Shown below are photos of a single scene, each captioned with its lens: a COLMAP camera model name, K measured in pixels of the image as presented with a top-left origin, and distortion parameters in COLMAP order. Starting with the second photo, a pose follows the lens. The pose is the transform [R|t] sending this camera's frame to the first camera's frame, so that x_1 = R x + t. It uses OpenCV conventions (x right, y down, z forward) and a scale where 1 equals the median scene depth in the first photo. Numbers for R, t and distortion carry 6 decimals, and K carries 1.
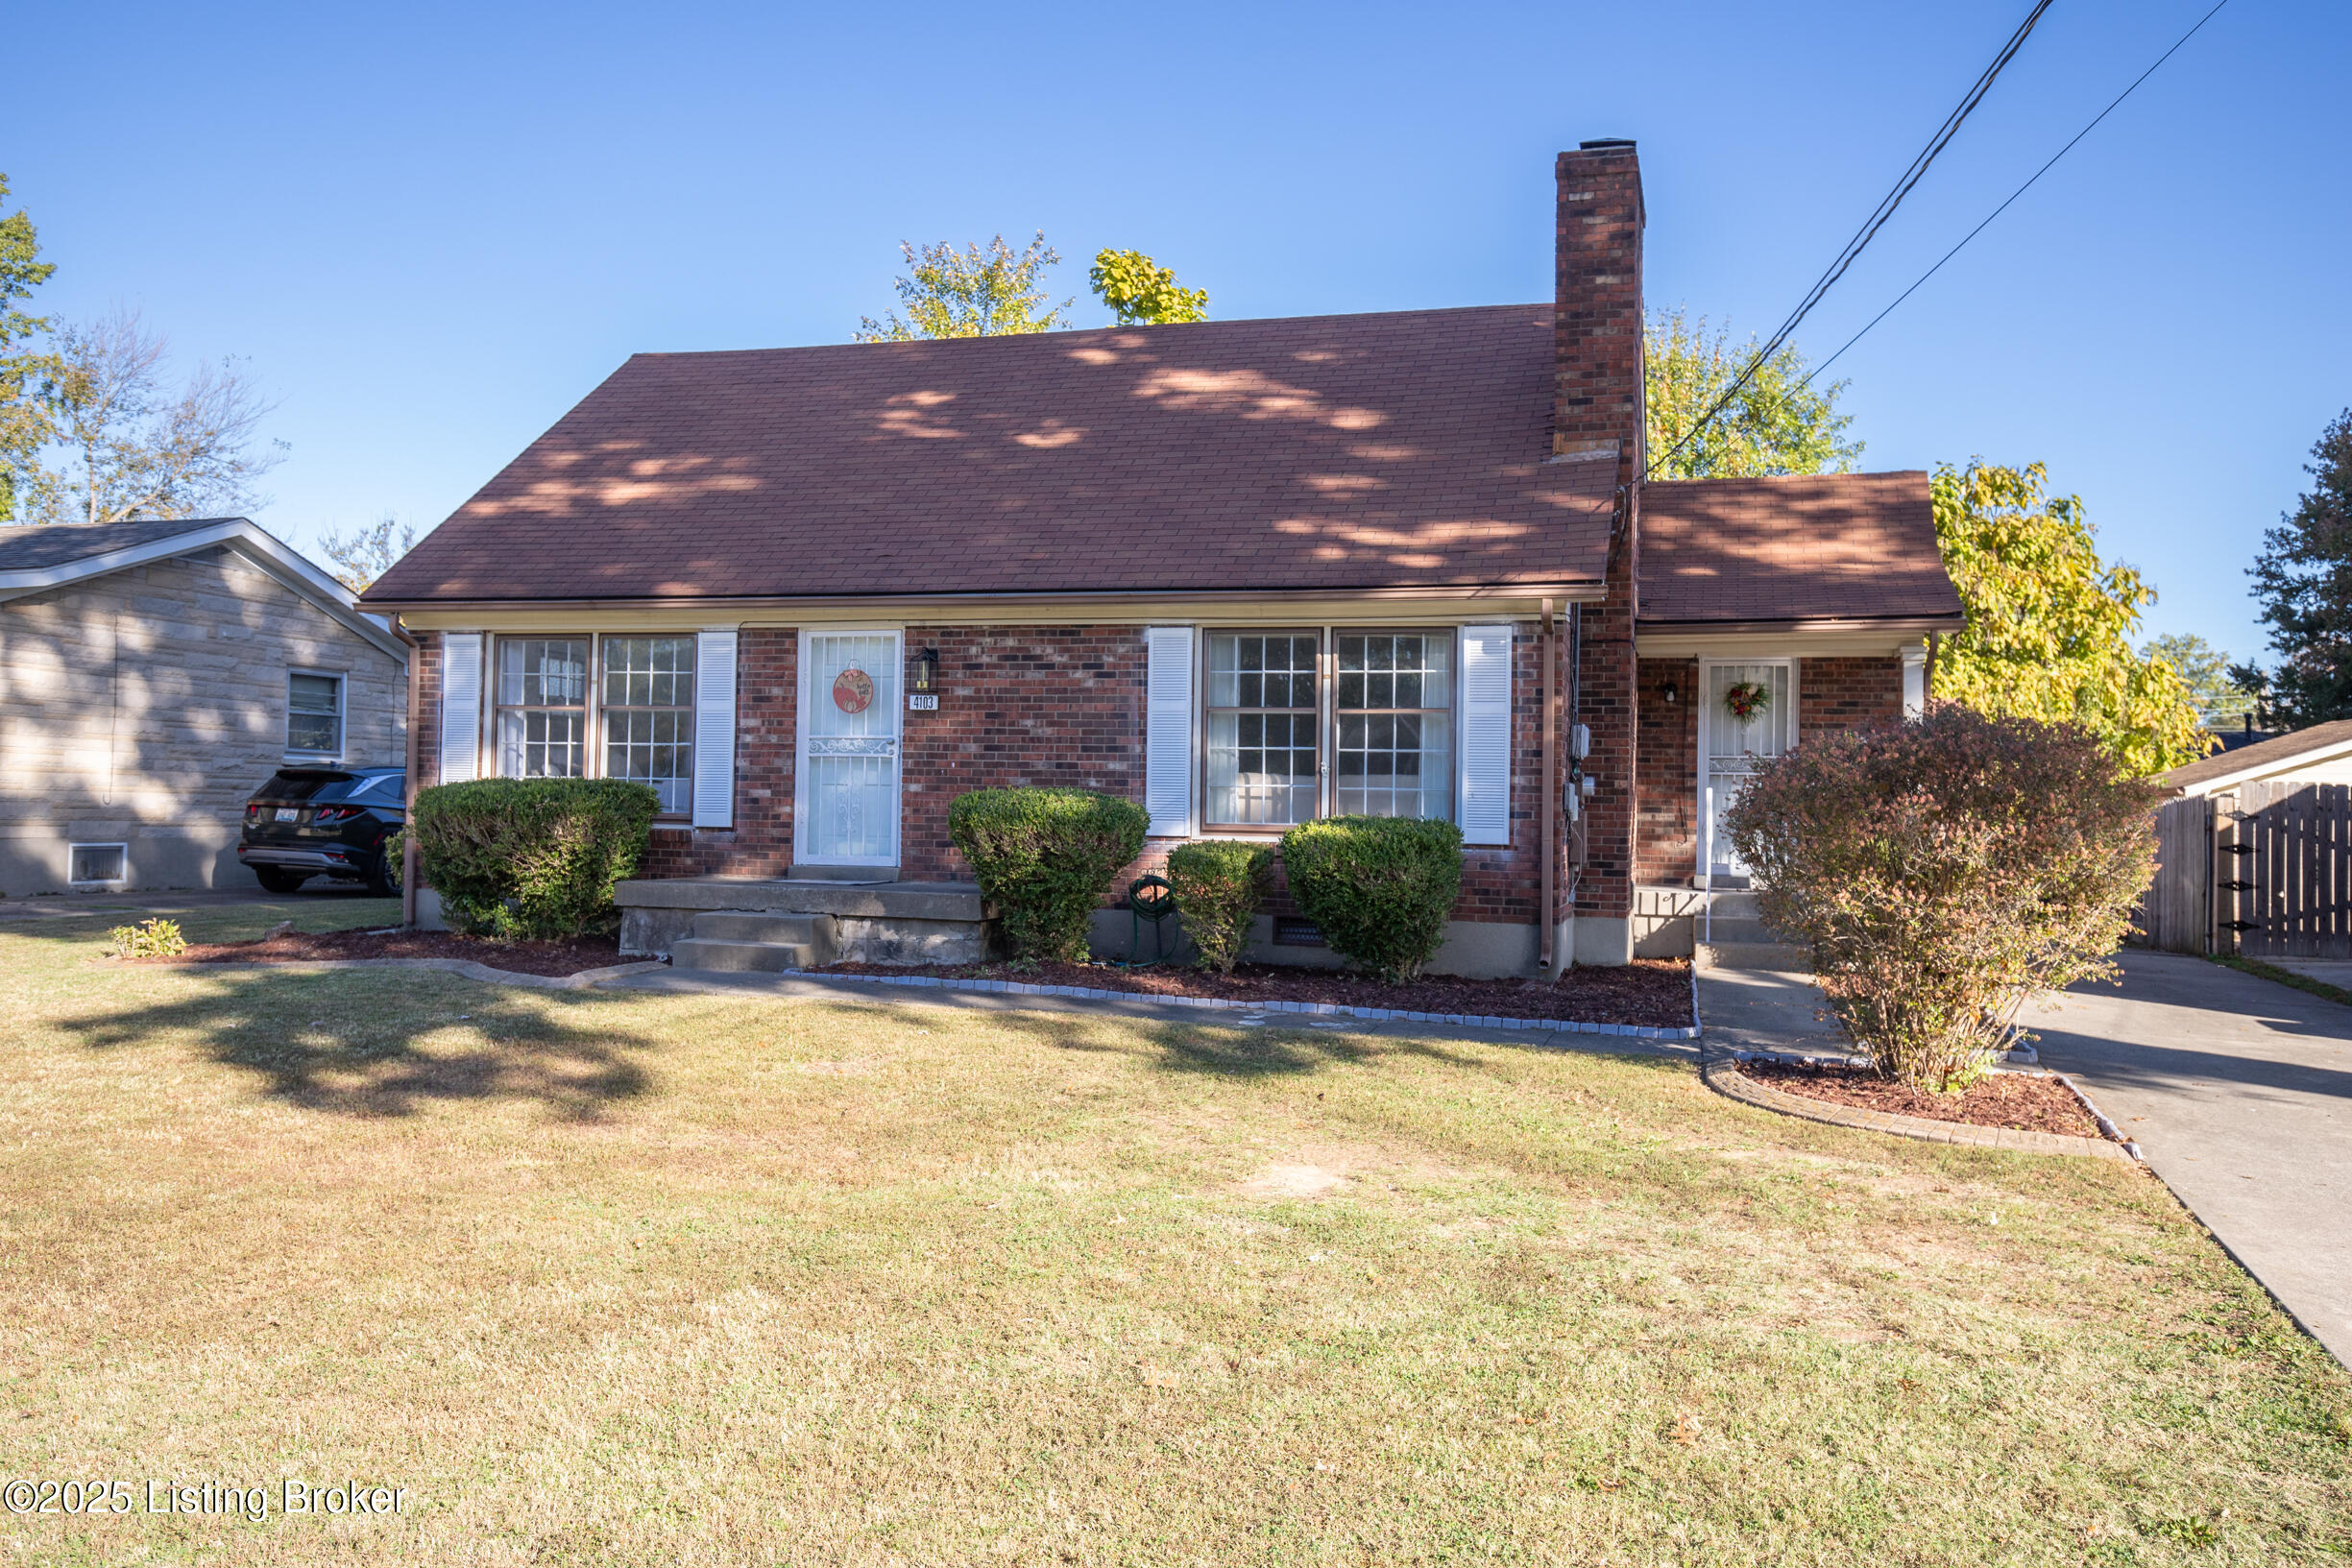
lens RADIAL K [[2016.2, 0, 1177.4], [0, 2016.2, 783.7], [0, 0, 1]] dist [0.073210, 0.003937]
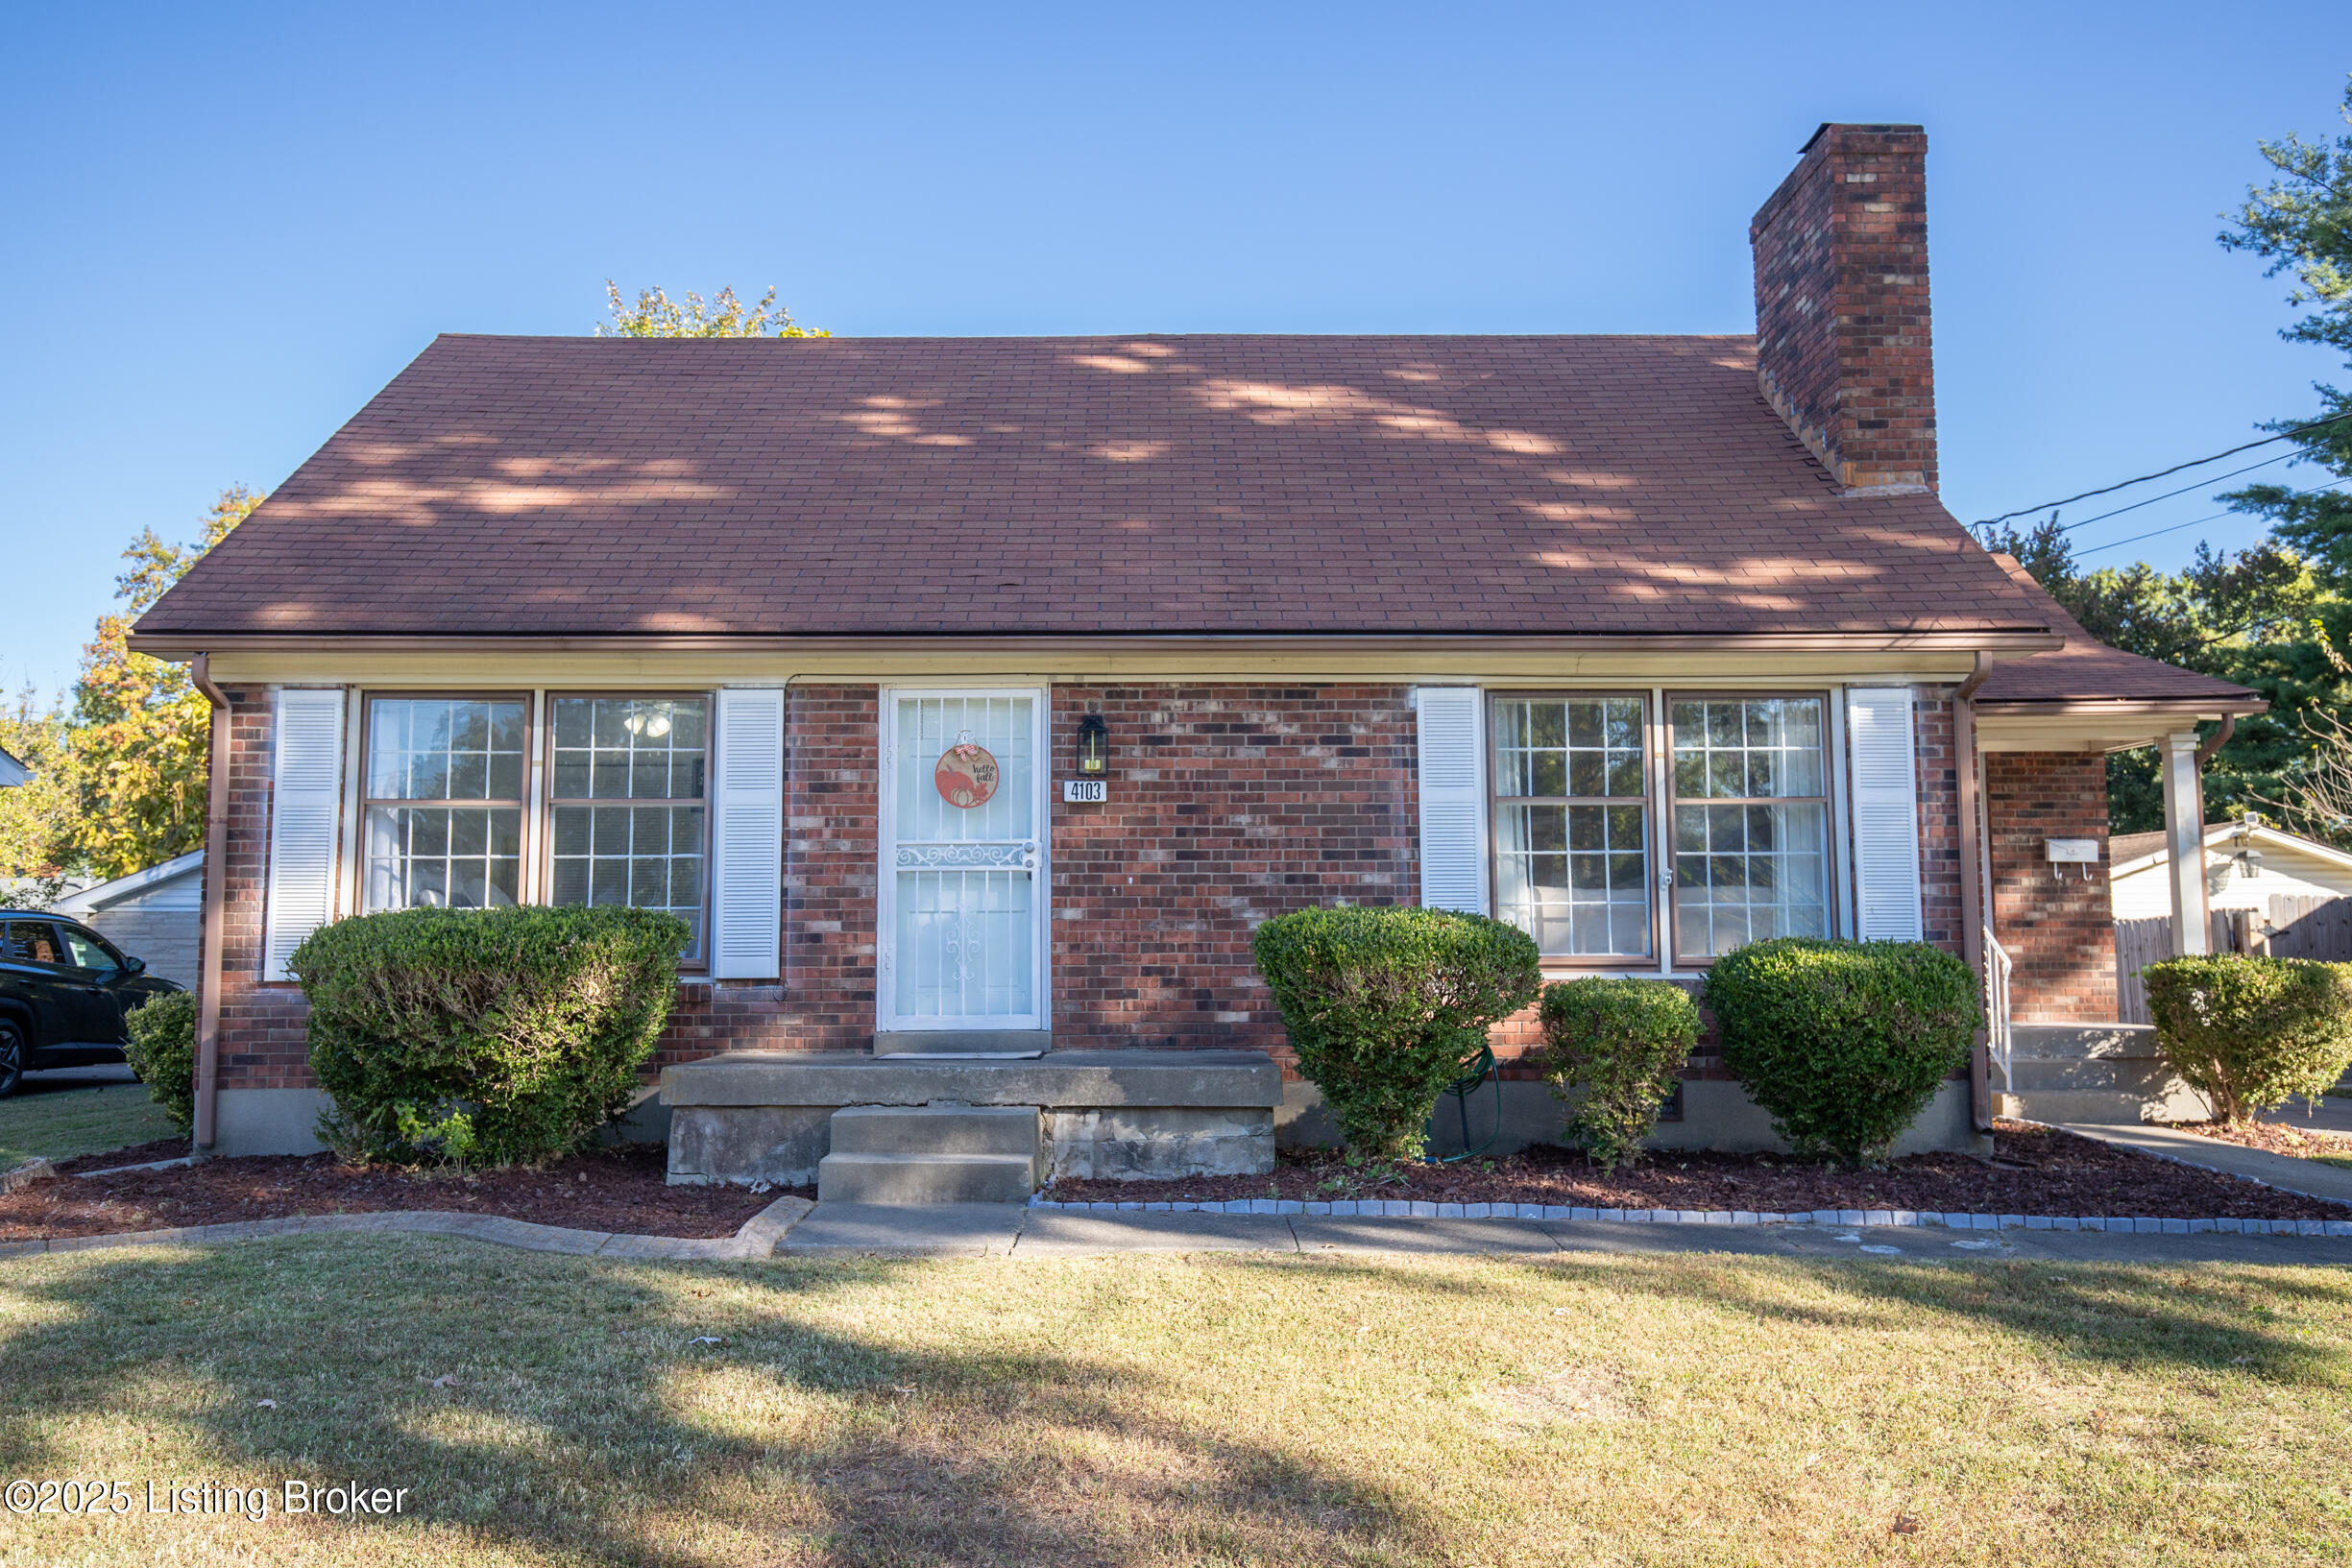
lens RADIAL K [[1955.0, 0, 1174.9], [0, 1955.0, 787.6], [0, 0, 1]] dist [0.034830, 0.000891]
pose [[0.950627, 0.006064, 0.310276, -0.307528], [0.016760, 0.997347, -0.070841, 0.006954], [-0.309882, 0.072544, 0.948003, 0.352830]]
